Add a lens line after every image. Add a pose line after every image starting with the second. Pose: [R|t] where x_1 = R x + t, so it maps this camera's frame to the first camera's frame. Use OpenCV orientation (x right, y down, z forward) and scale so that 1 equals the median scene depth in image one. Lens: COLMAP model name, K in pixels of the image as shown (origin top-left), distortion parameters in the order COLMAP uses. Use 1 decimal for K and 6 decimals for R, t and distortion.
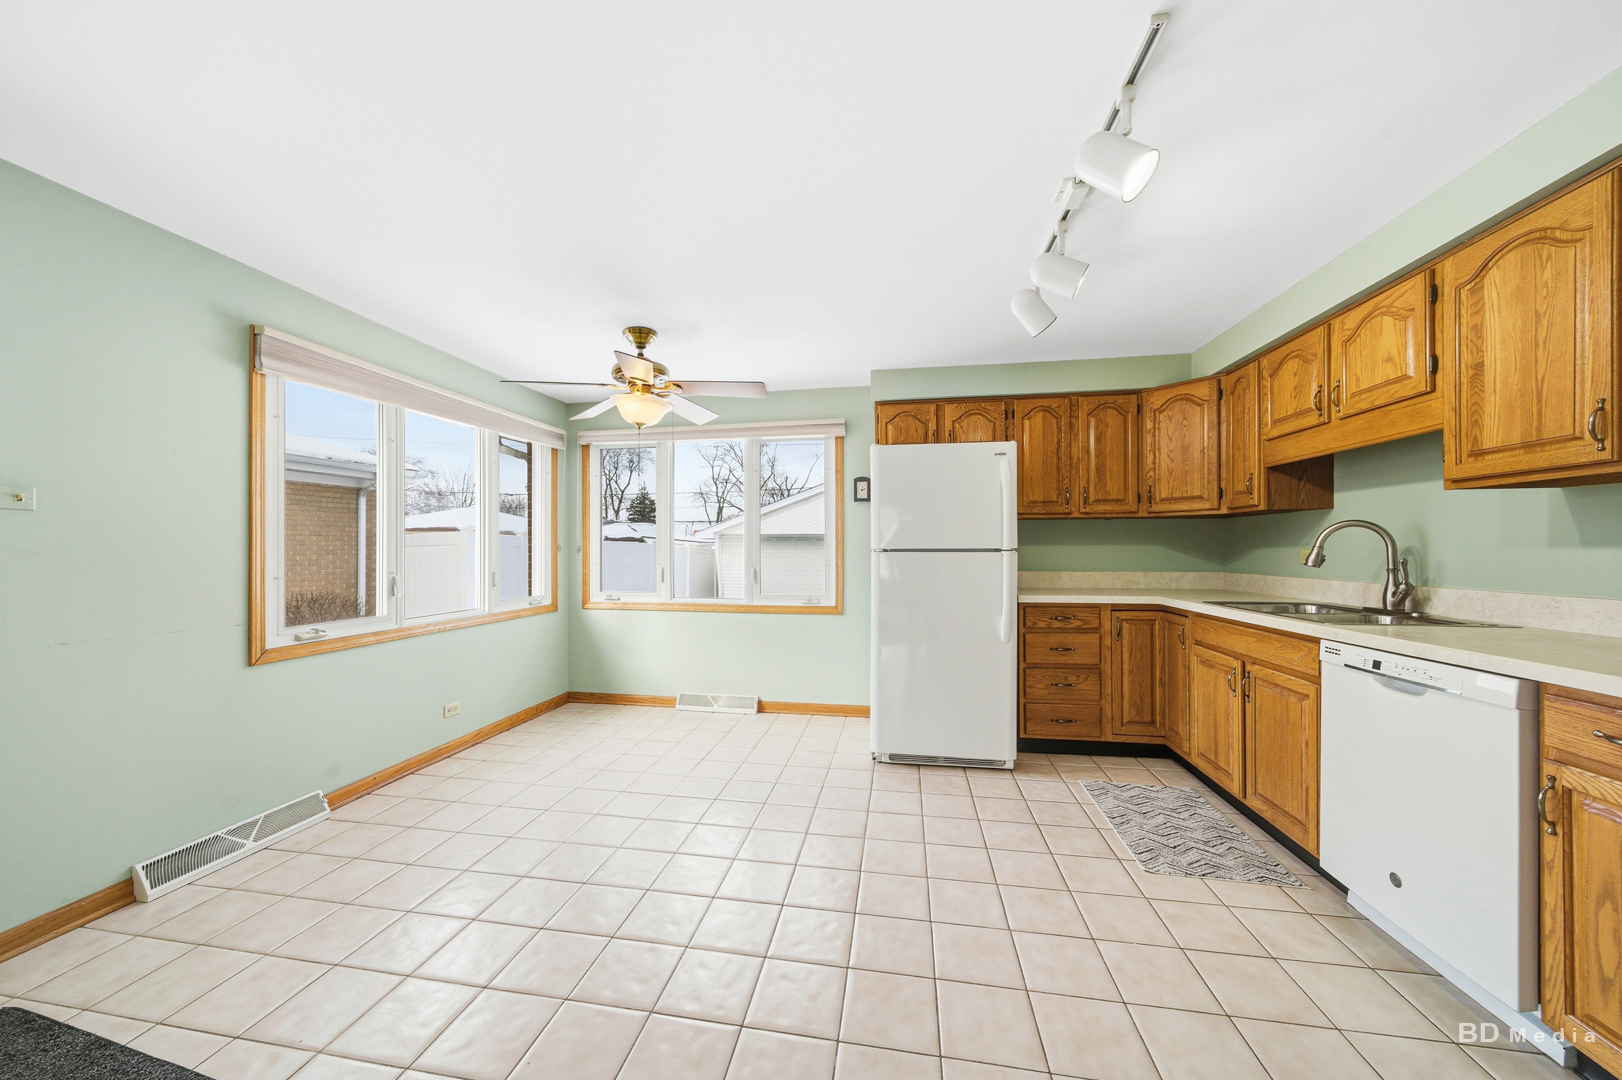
lens RADIAL K [[557.6, 0, 809.1], [0, 557.6, 547.5], [0, 0, 1]] dist [0.000029, 0.000036]
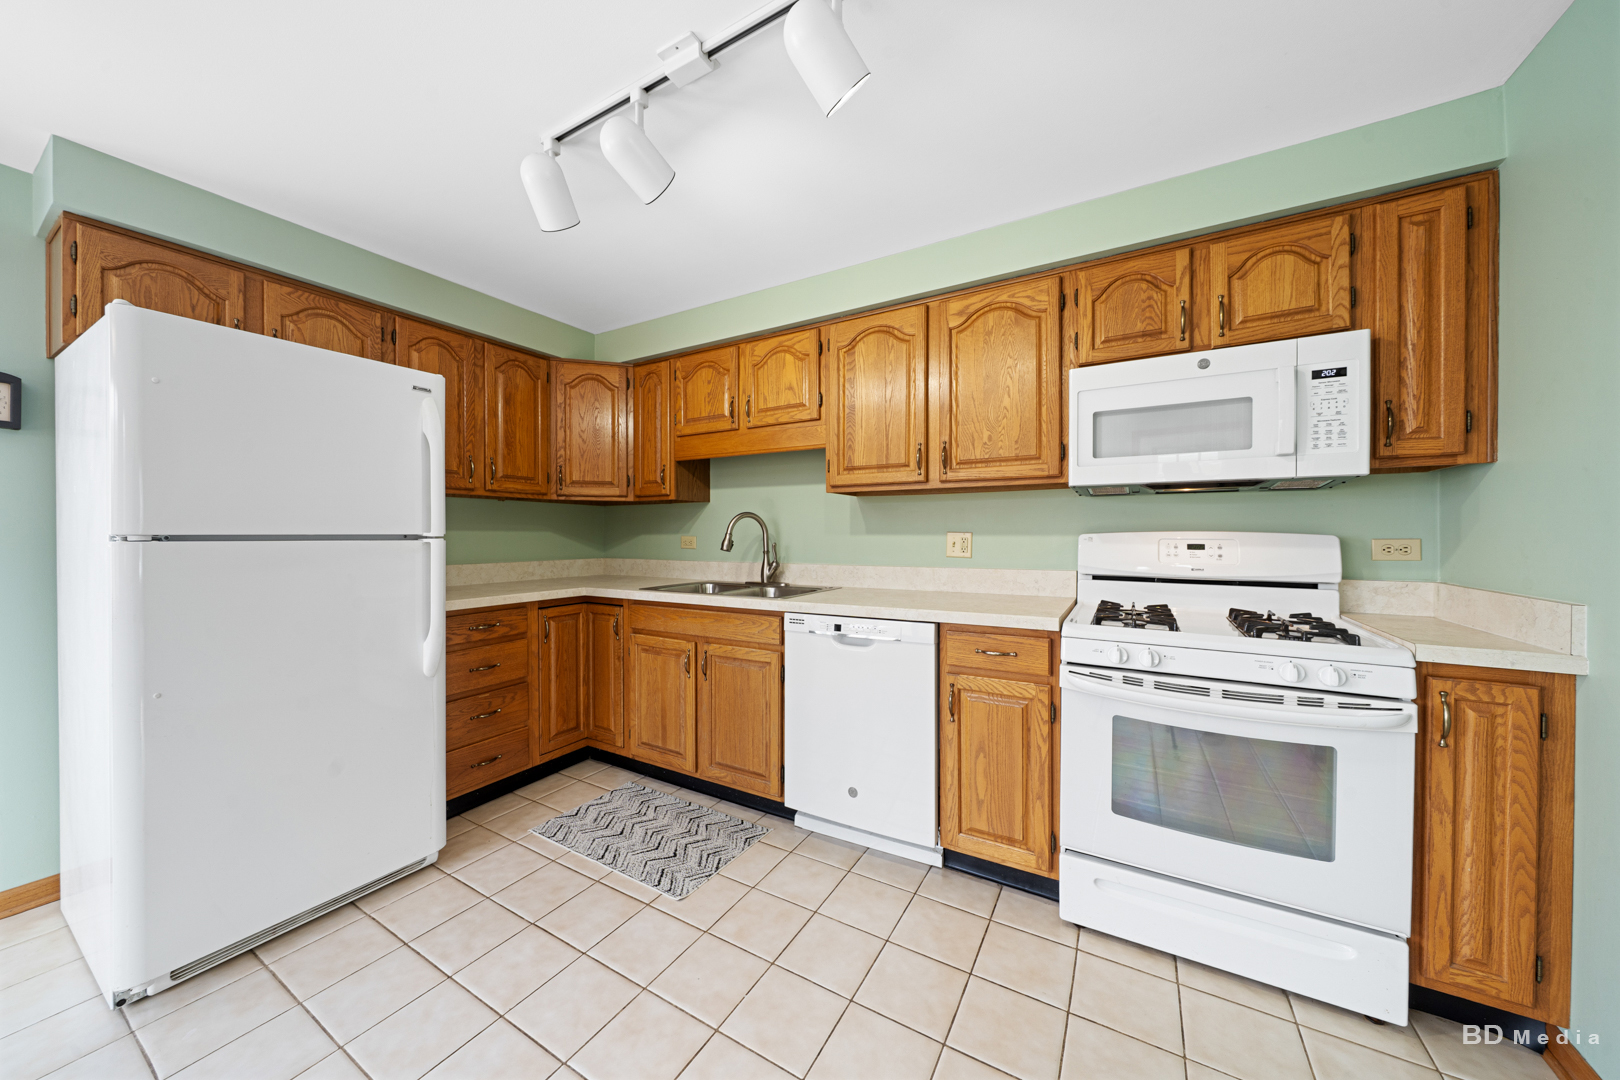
lens RADIAL K [[556.9, 0, 797.3], [0, 556.9, 536.6], [0, 0, 1]] dist [-0.001521, -0.000191]
pose [[0.362602, -0.002163, 0.931942, -0.117333], [-0.002120, 0.999993, 0.003146, 0.000779], [-0.931942, -0.003116, 0.362595, 0.399204]]
